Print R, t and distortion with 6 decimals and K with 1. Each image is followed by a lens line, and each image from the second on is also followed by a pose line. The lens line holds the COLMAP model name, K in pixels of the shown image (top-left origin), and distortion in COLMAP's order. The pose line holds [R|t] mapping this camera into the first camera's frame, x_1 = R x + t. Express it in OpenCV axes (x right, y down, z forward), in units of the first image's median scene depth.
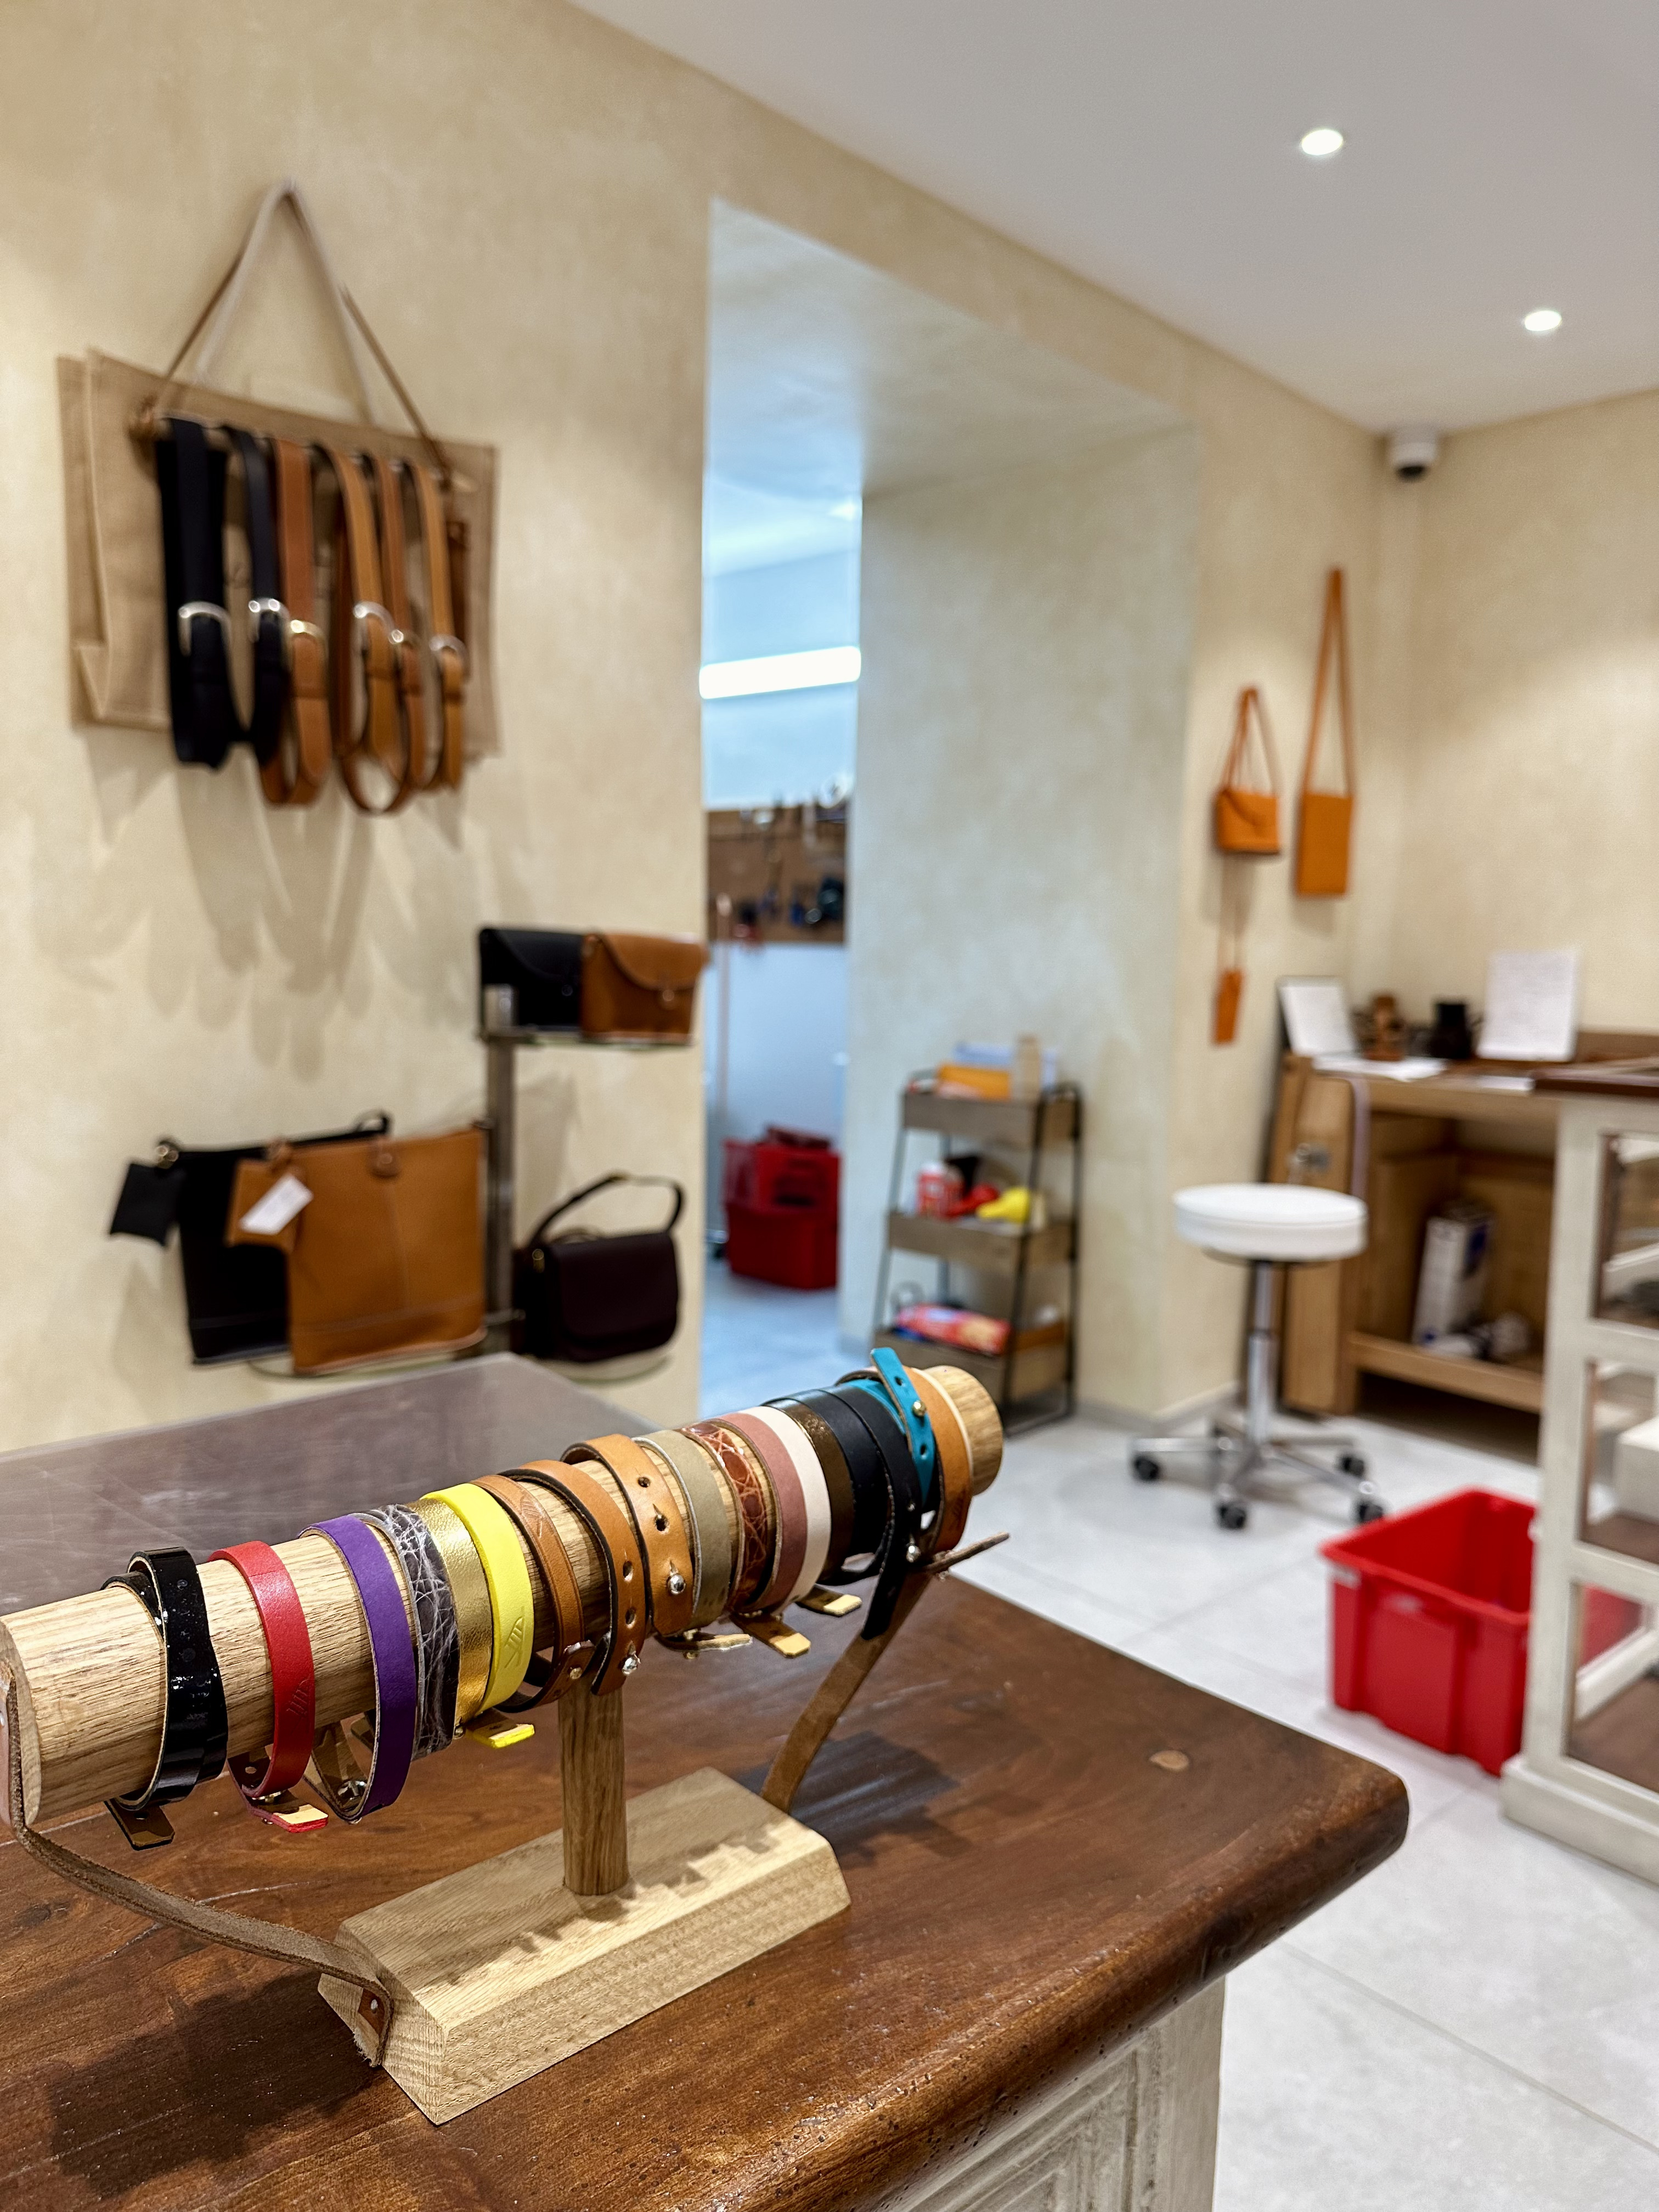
lens RADIAL K [[1536.7, 0, 829.5], [0, 1536.7, 1106.0], [0, 0, 1]] dist [0.047121, -0.000178]
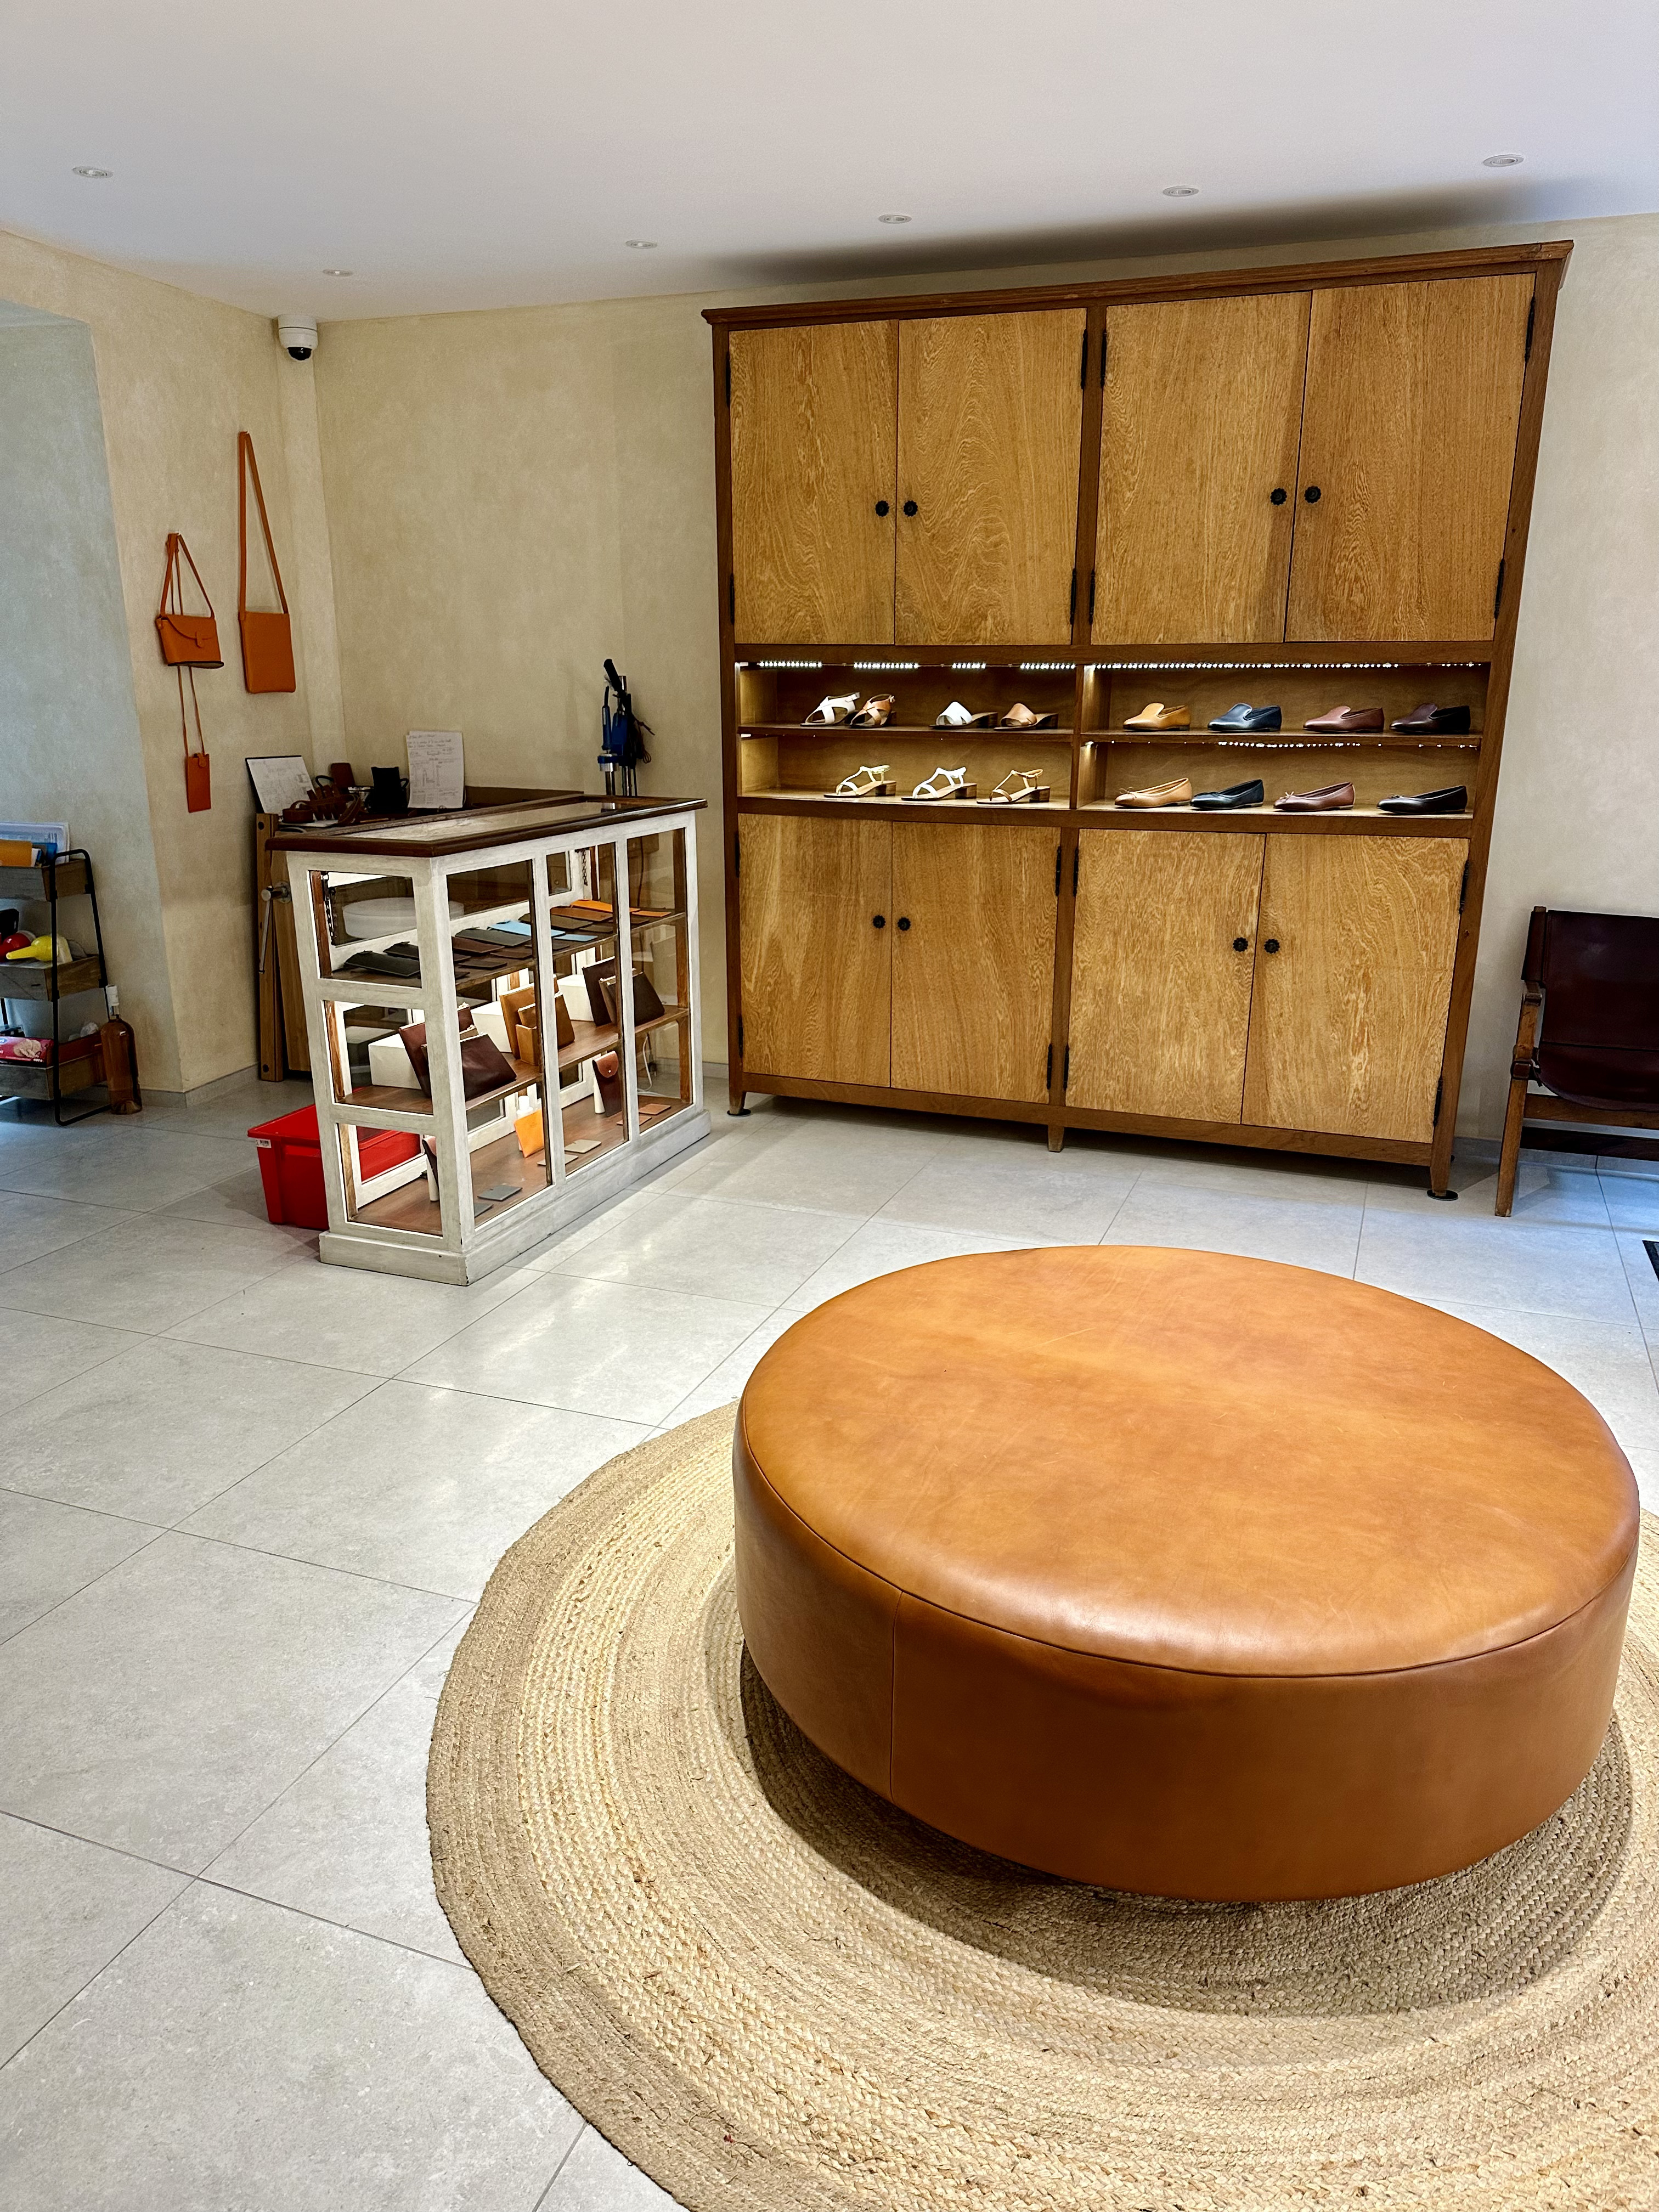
lens RADIAL K [[1535.4, 0, 829.5], [0, 1535.4, 1106.0], [0, 0, 1]] dist [0.001858, -0.000420]
pose [[0.882751, -0.146099, 0.446548, 0.107230], [0.065016, 0.979265, 0.191866, -0.009939], [-0.465320, -0.140337, 0.873947, -0.442384]]
